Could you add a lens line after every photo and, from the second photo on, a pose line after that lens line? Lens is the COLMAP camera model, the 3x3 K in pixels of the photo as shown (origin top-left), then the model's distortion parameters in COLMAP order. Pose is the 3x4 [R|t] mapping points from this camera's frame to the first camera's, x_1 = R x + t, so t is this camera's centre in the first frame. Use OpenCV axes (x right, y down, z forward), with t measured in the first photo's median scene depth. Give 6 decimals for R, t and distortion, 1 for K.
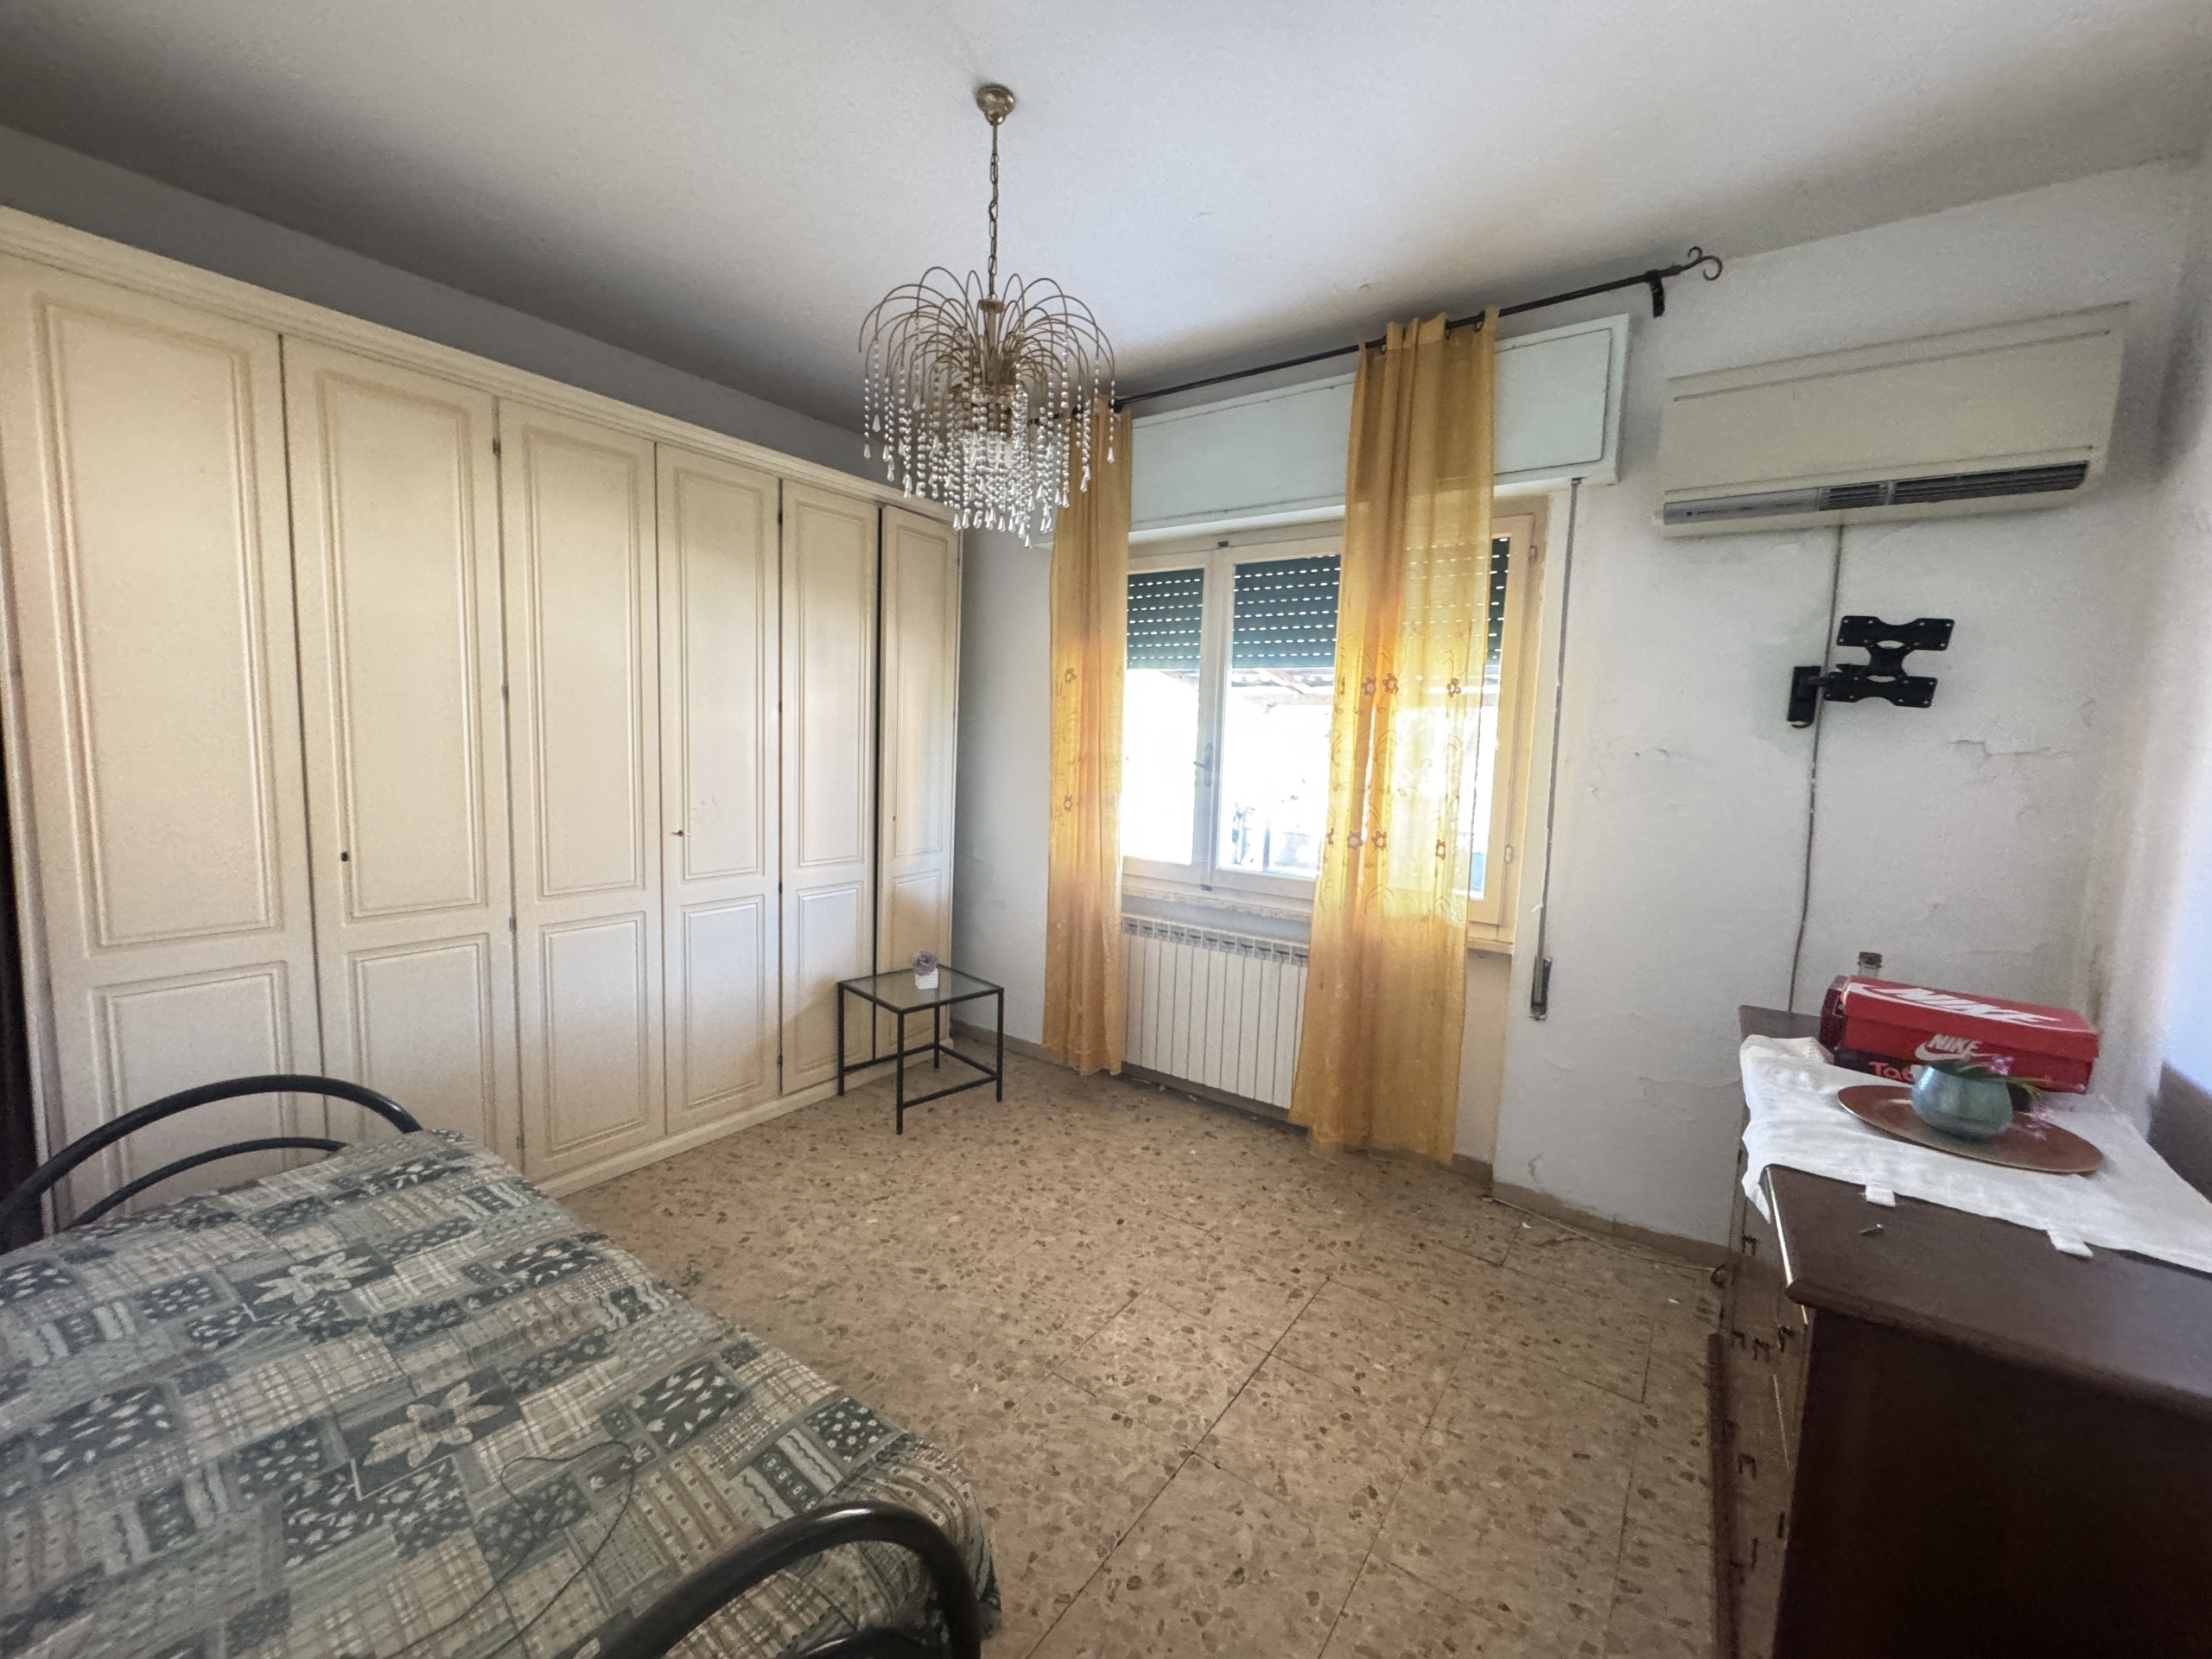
lens RADIAL K [[884.3, 0, 1108.7], [0, 884.3, 826.0], [0, 0, 1]] dist [-0.005405, 0.001423]
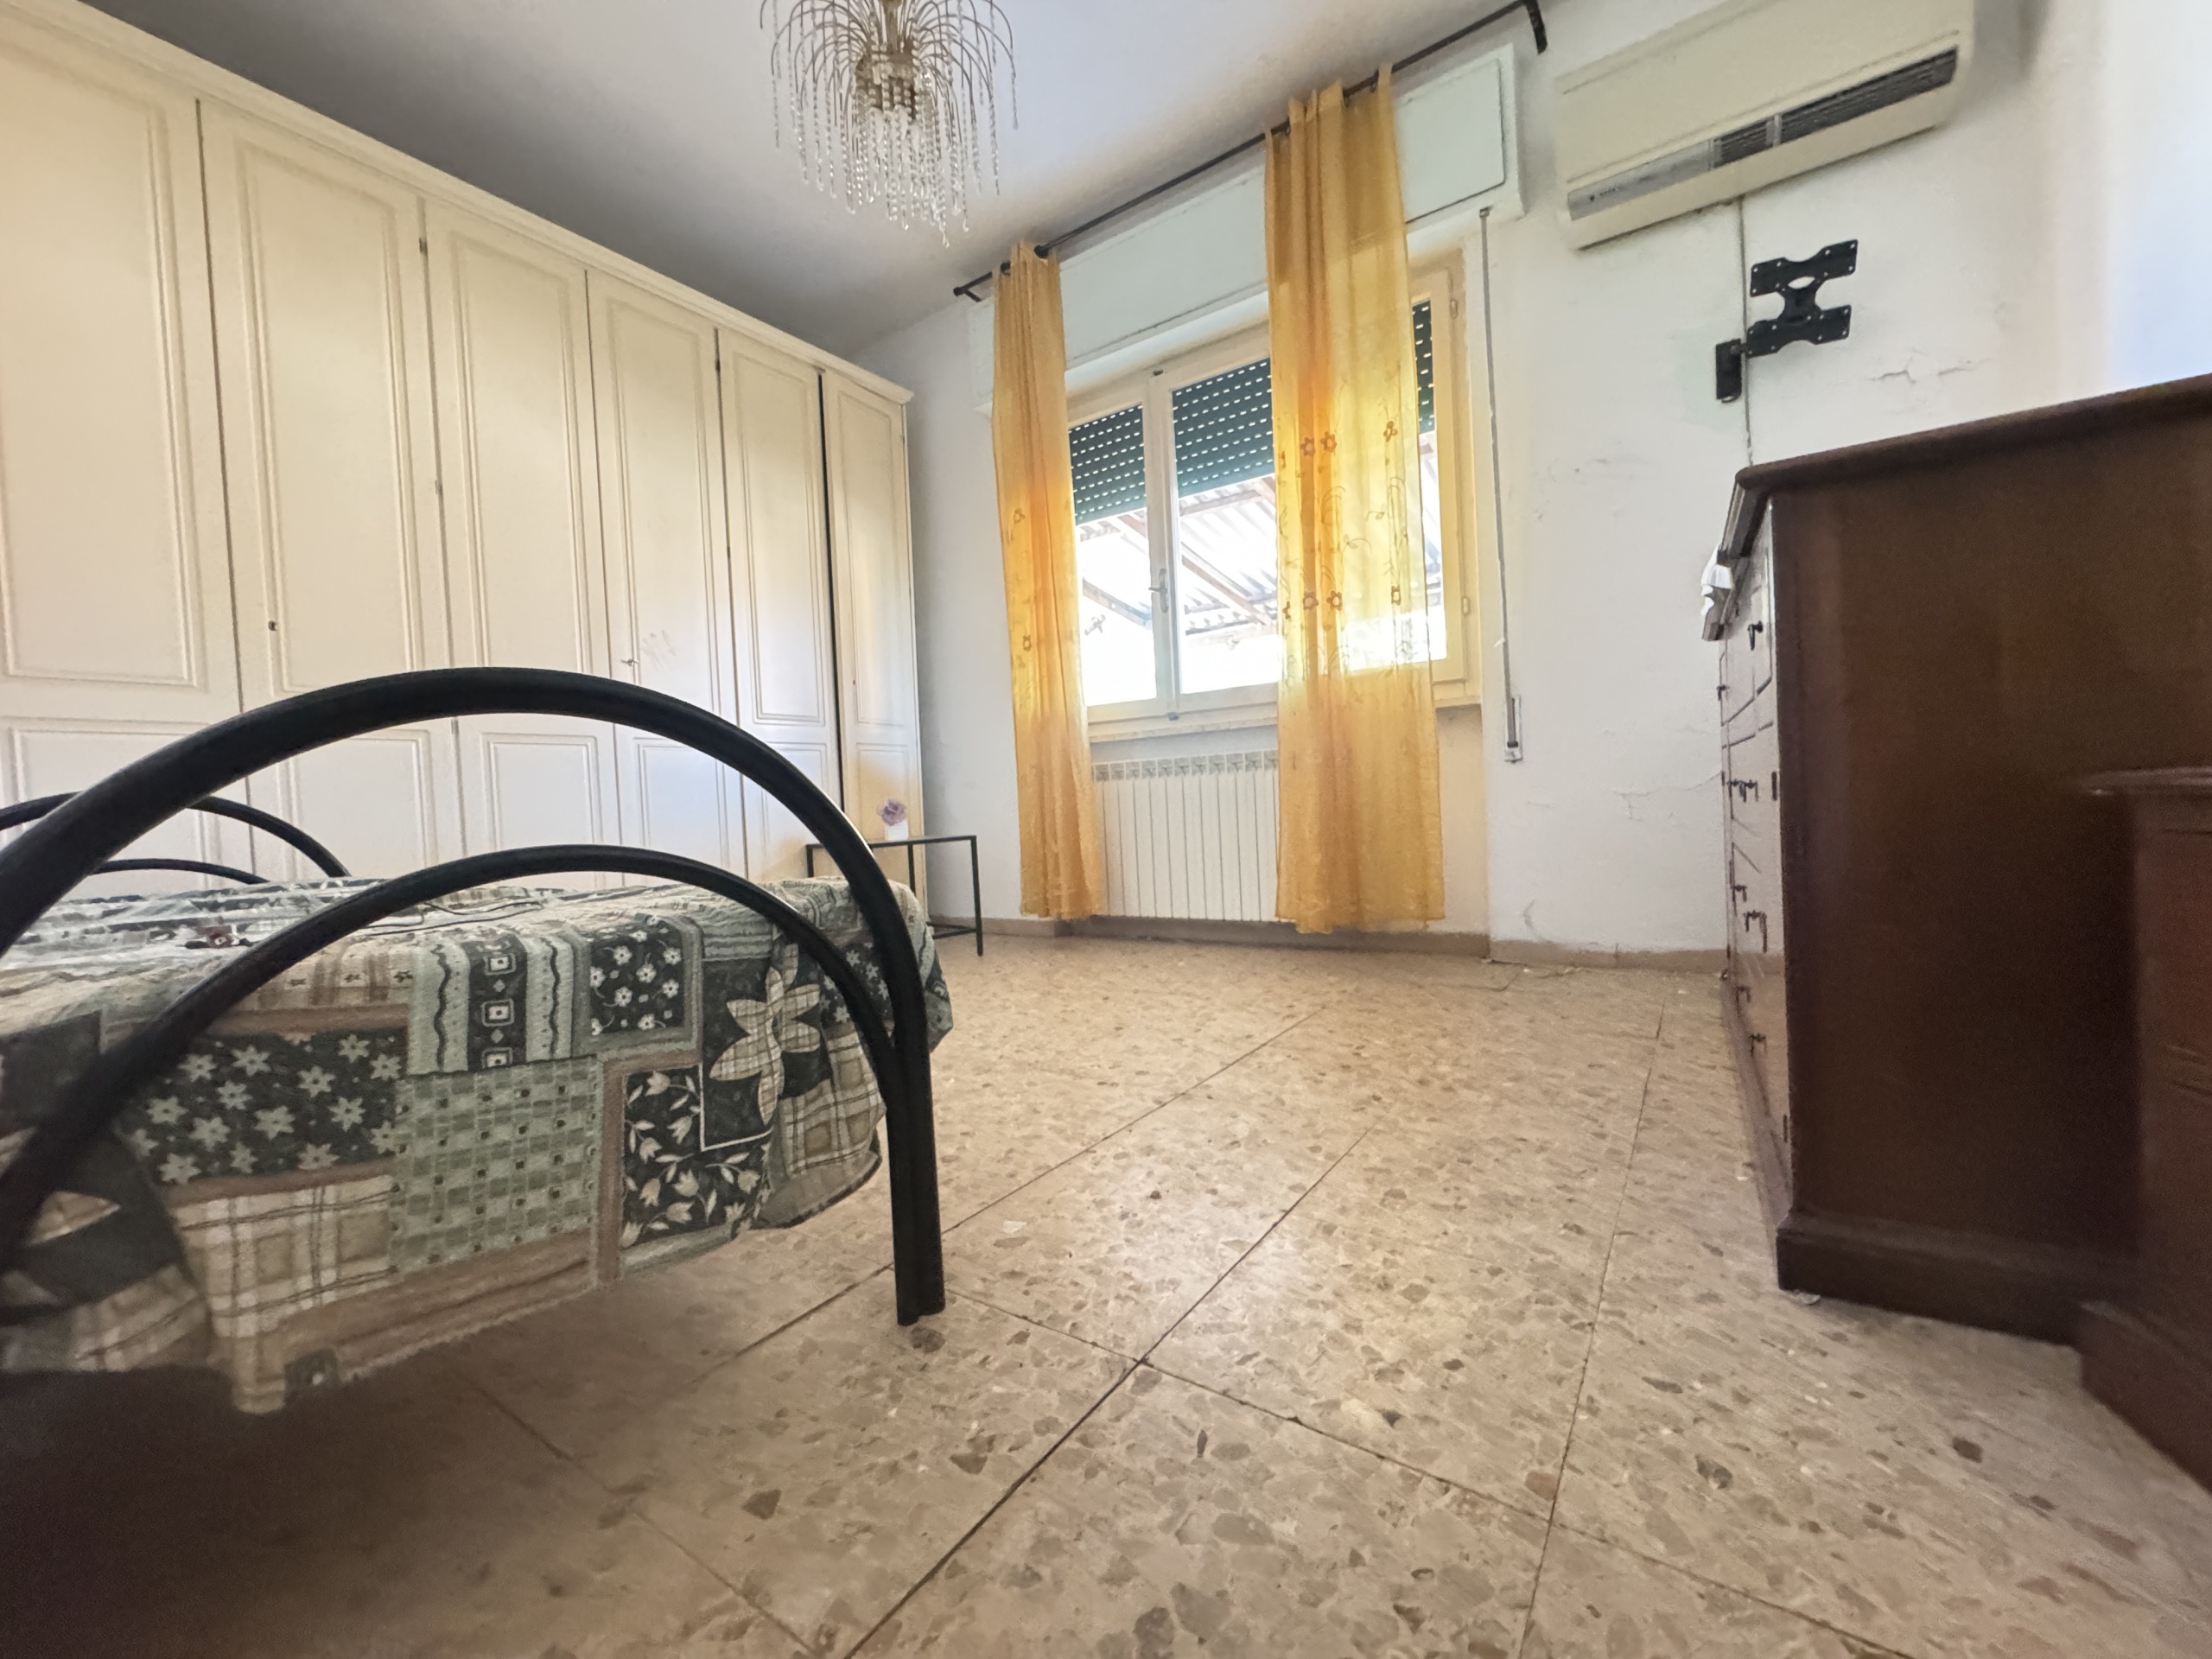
lens RADIAL K [[884.3, 0, 1108.3], [0, 884.3, 825.3], [0, 0, 1]] dist [-0.005405, 0.001423]
pose [[0.996327, -0.084481, 0.013956, 0.017539], [0.085305, 0.993420, -0.076419, 0.323084], [-0.007408, 0.077329, 0.996978, 0.030783]]
